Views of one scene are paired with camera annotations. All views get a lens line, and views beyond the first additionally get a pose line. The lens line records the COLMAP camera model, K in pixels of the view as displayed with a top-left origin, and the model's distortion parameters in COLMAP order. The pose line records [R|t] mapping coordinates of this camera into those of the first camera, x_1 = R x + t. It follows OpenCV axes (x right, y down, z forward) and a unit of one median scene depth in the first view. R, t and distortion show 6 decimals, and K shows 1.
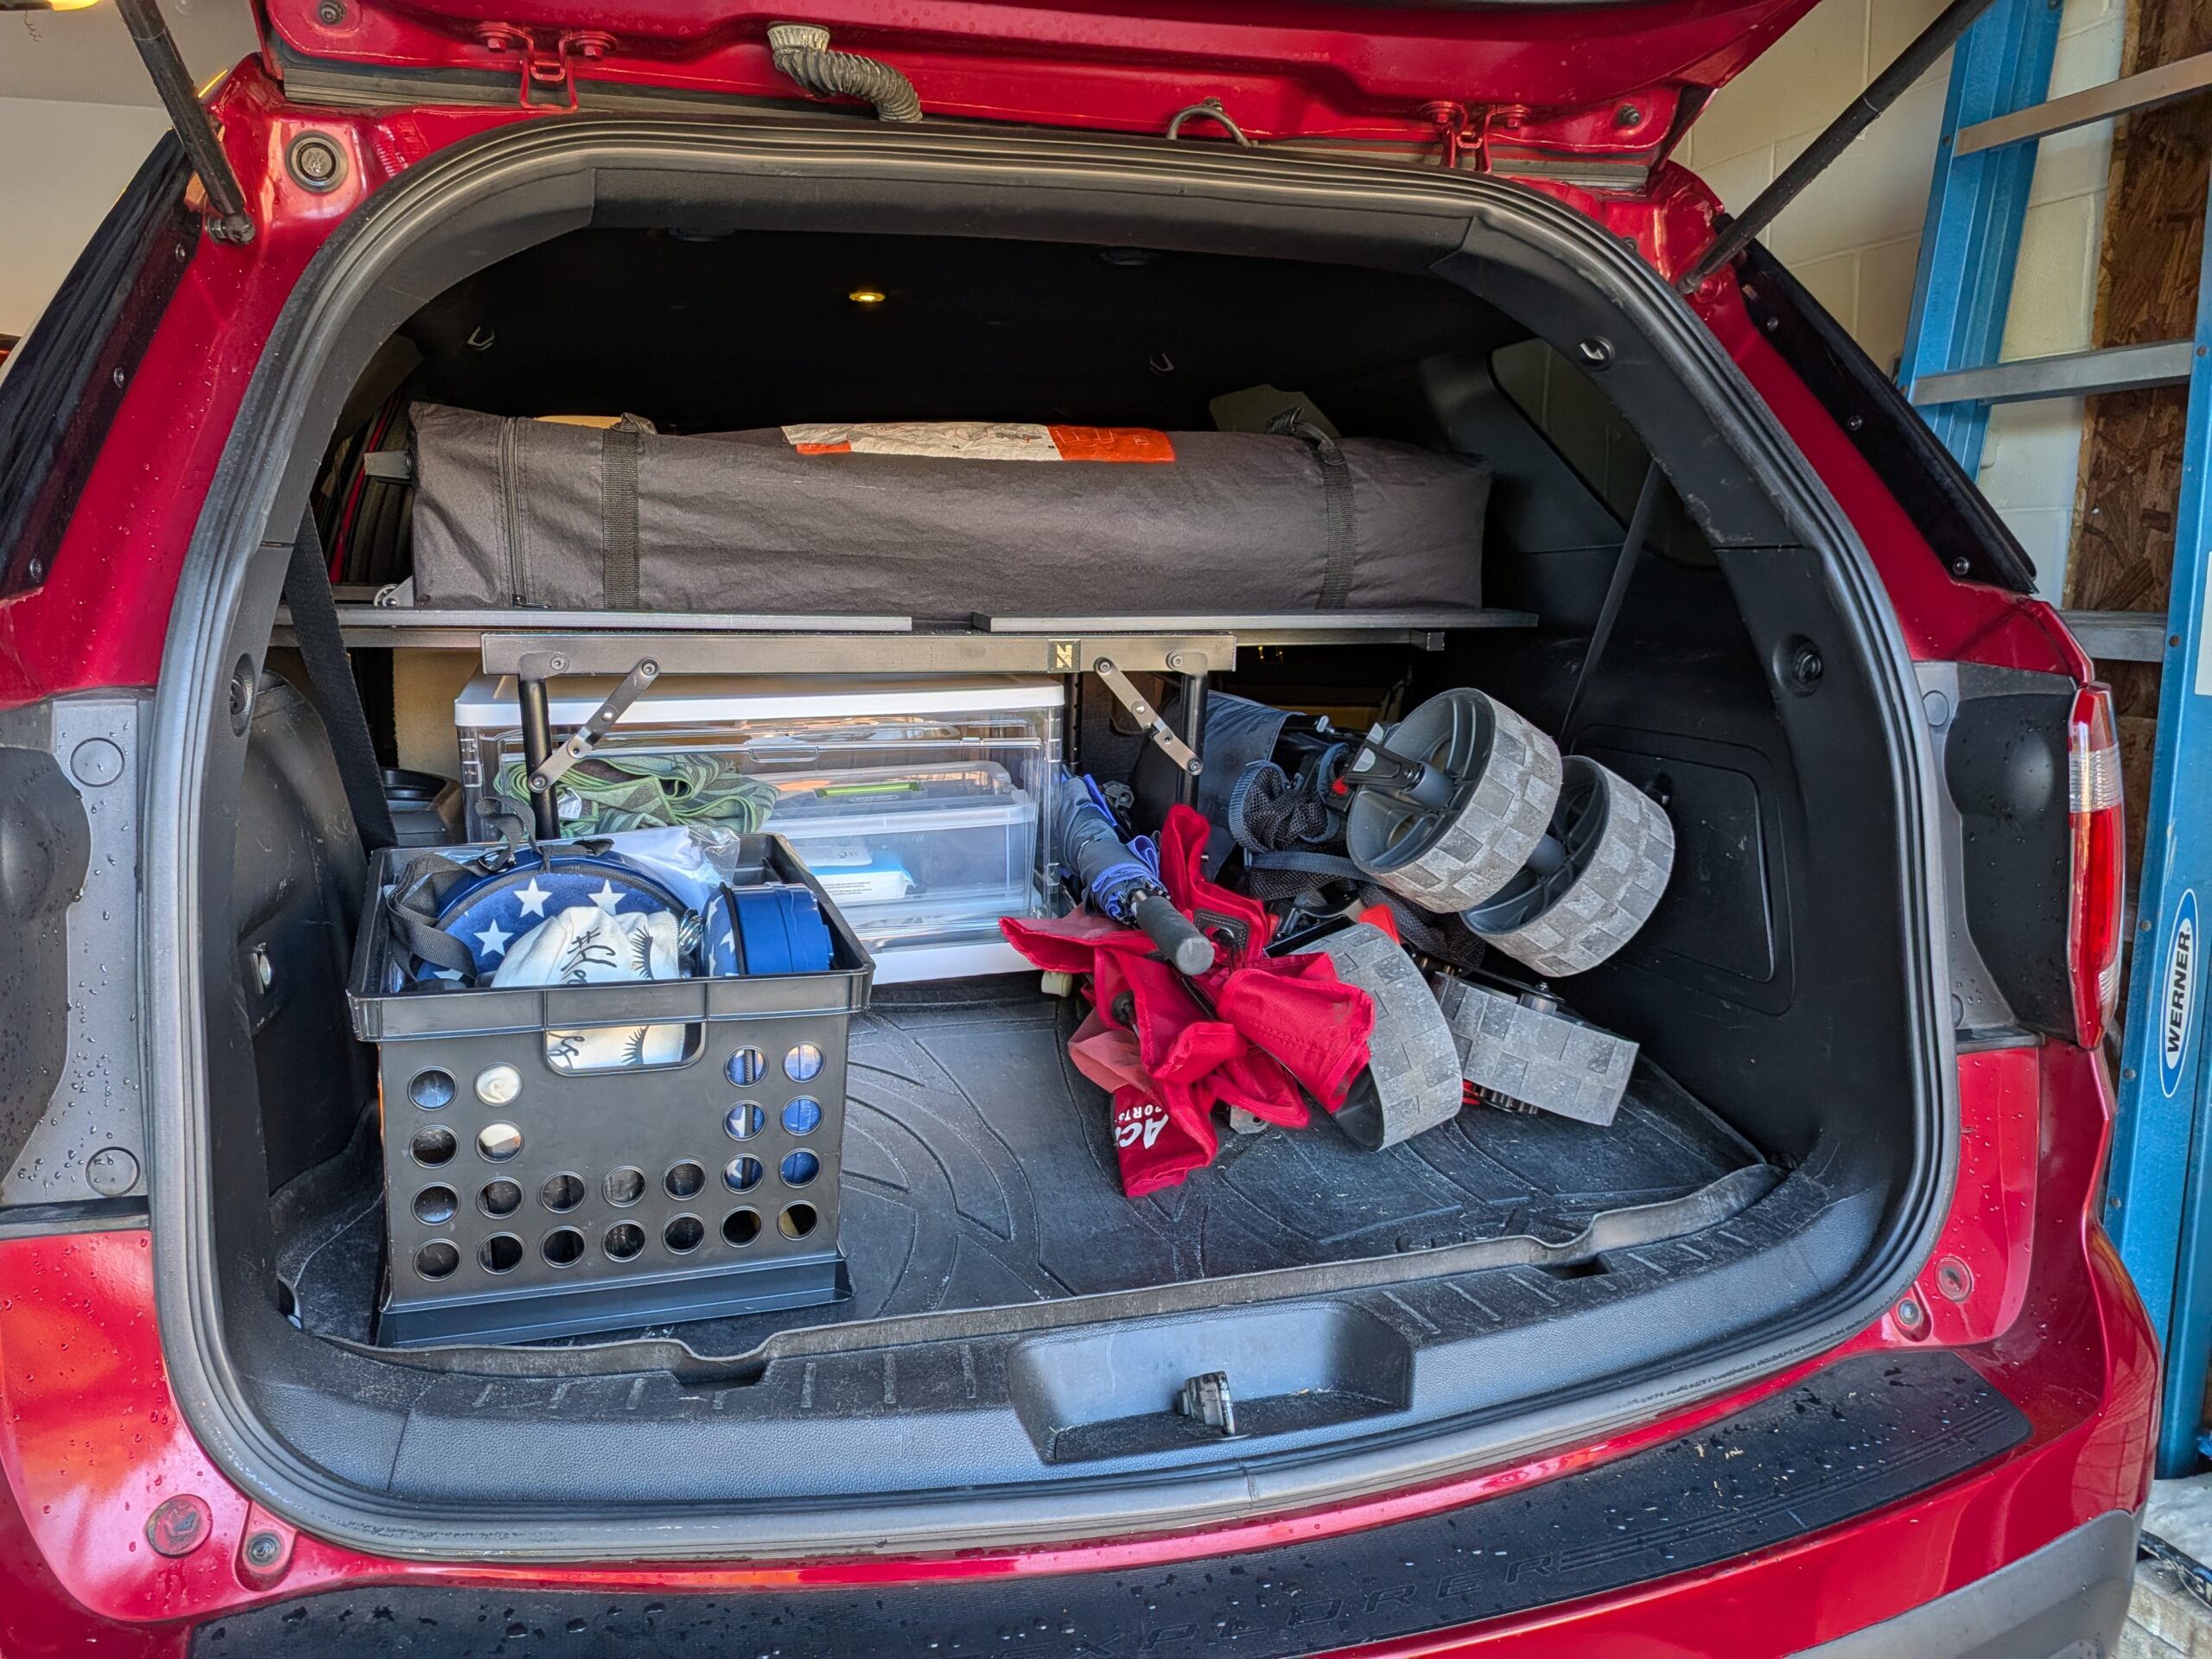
lens RADIAL K [[1727.0, 0, 1106.0], [0, 1727.0, 829.5], [0, 0, 1]] dist [-0.011264, -0.008386]
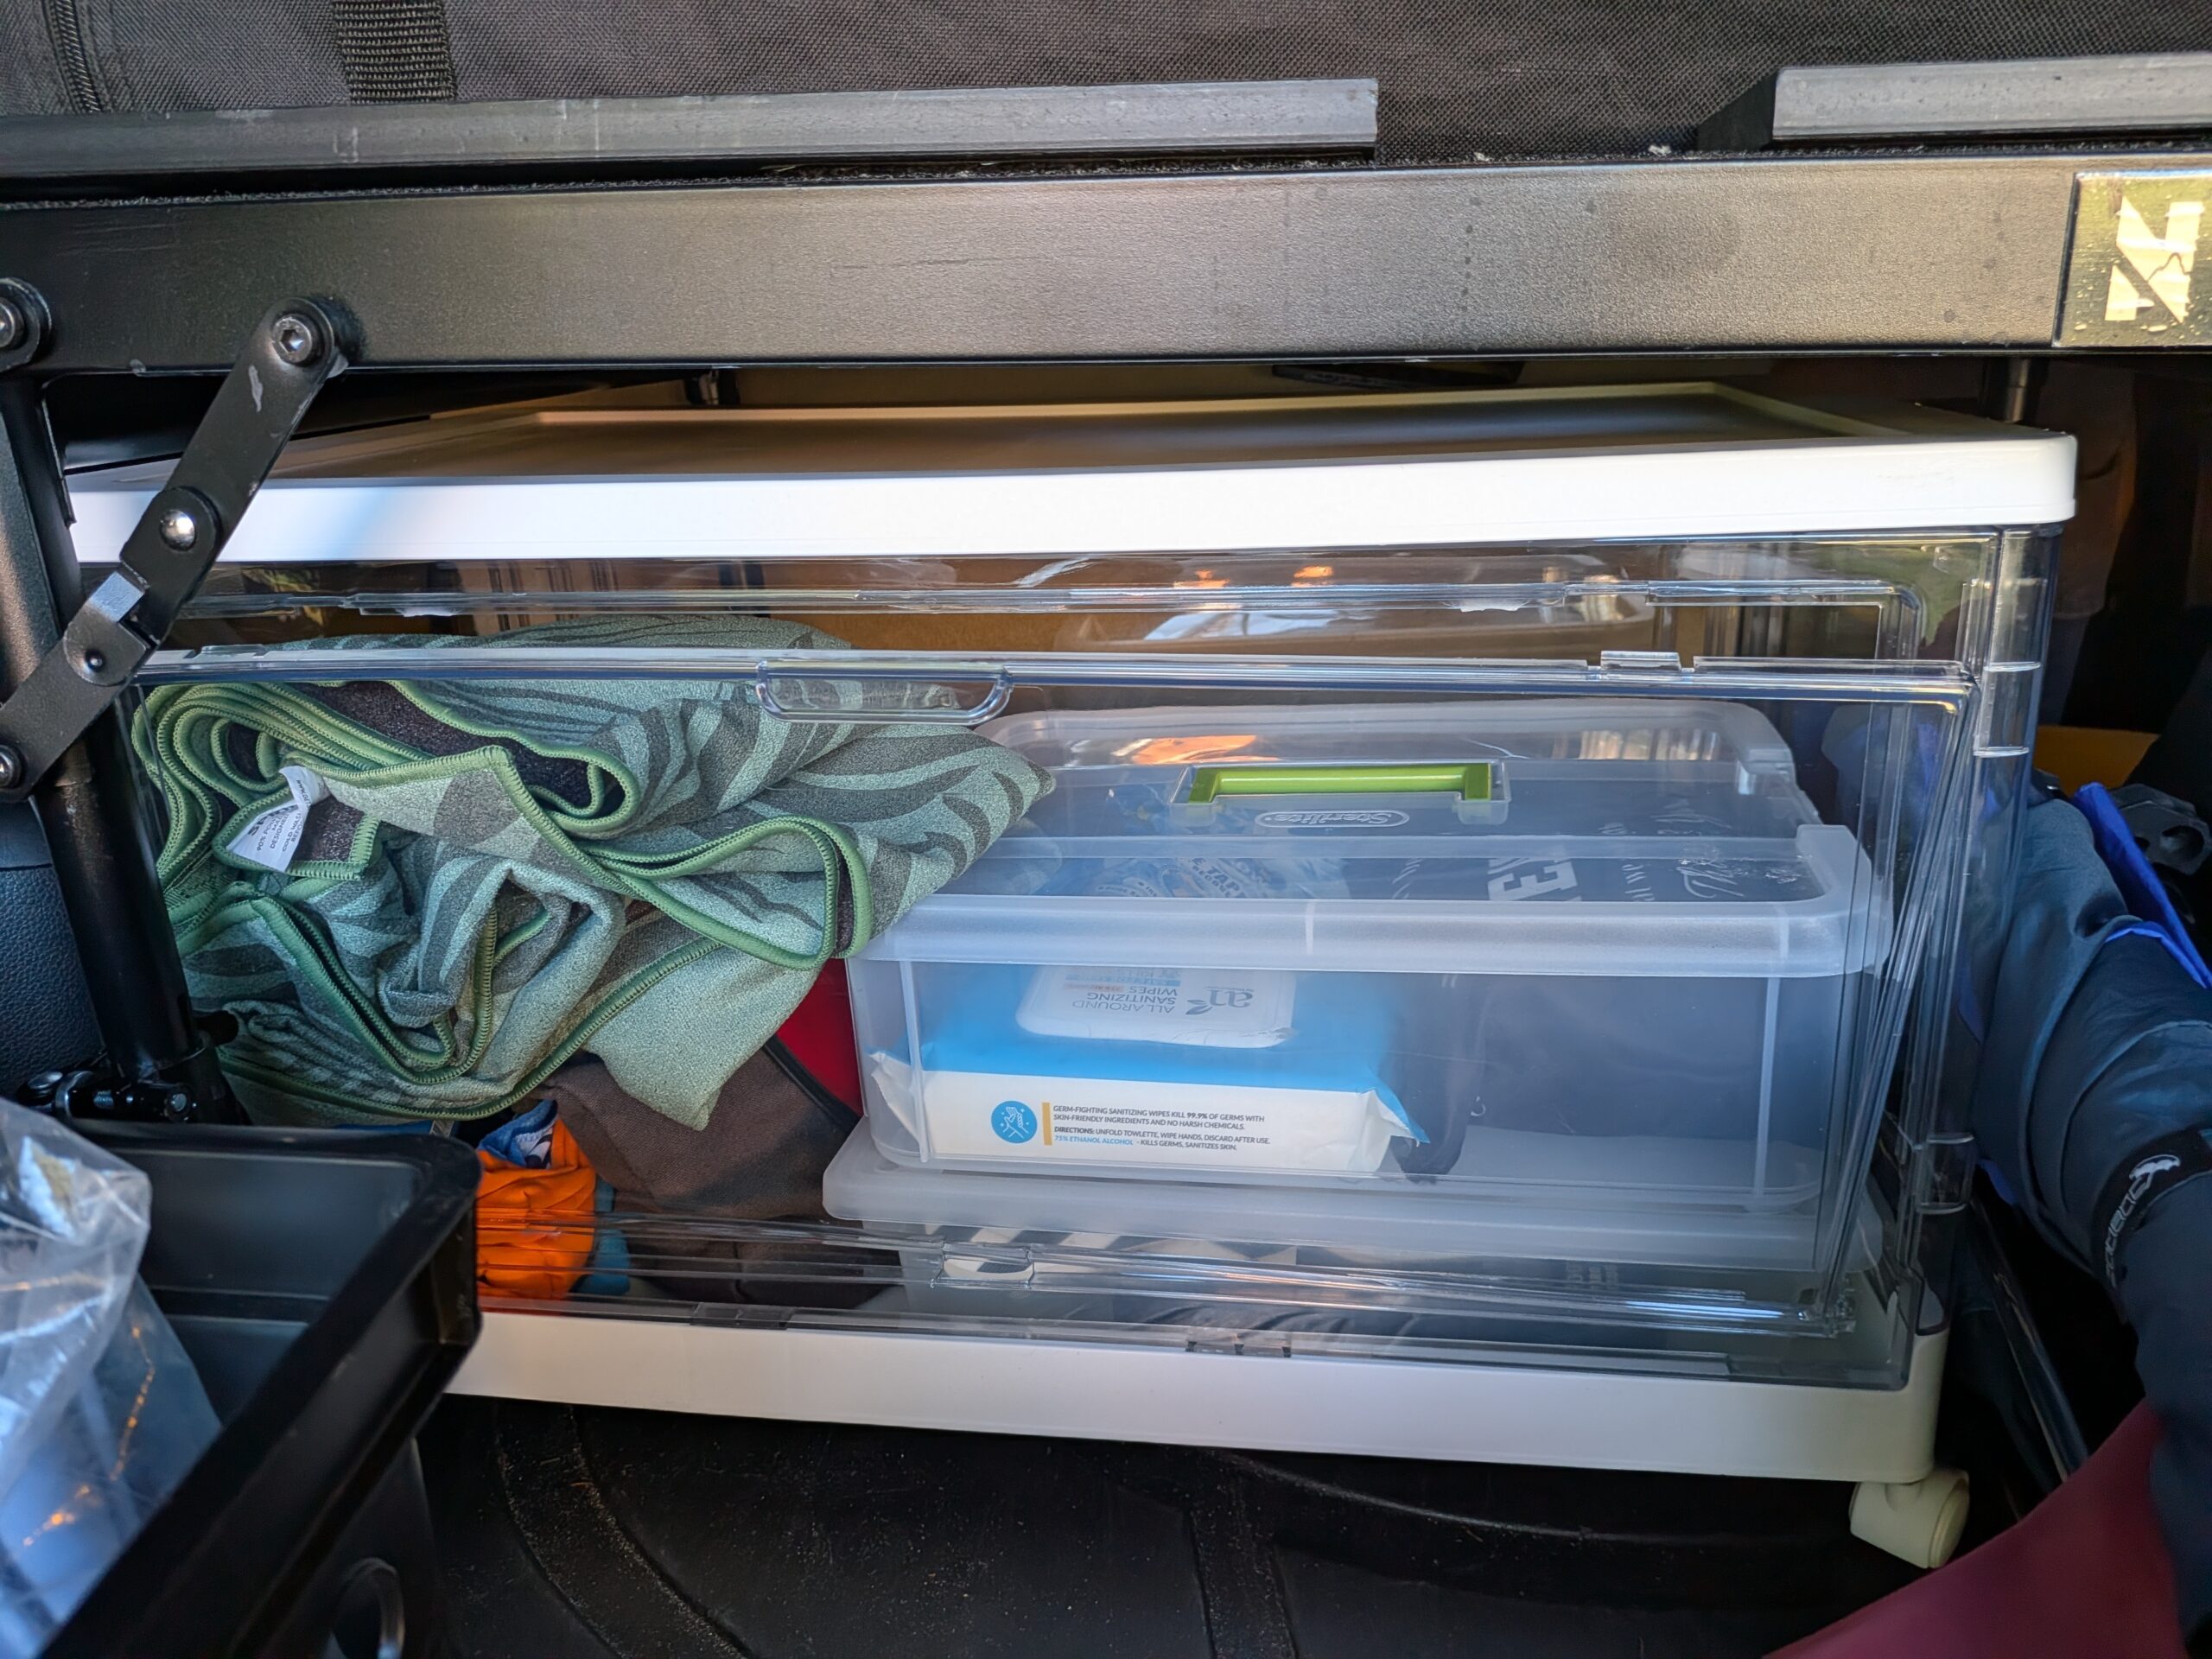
lens RADIAL K [[1727.0, 0, 1106.0], [0, 1727.0, 829.5], [0, 0, 1]] dist [-0.011264, -0.008386]
pose [[0.912576, 0.081543, -0.400694, -0.046980], [-0.045097, 0.994007, 0.099577, -0.047323], [0.406413, -0.072801, 0.910785, 0.729830]]
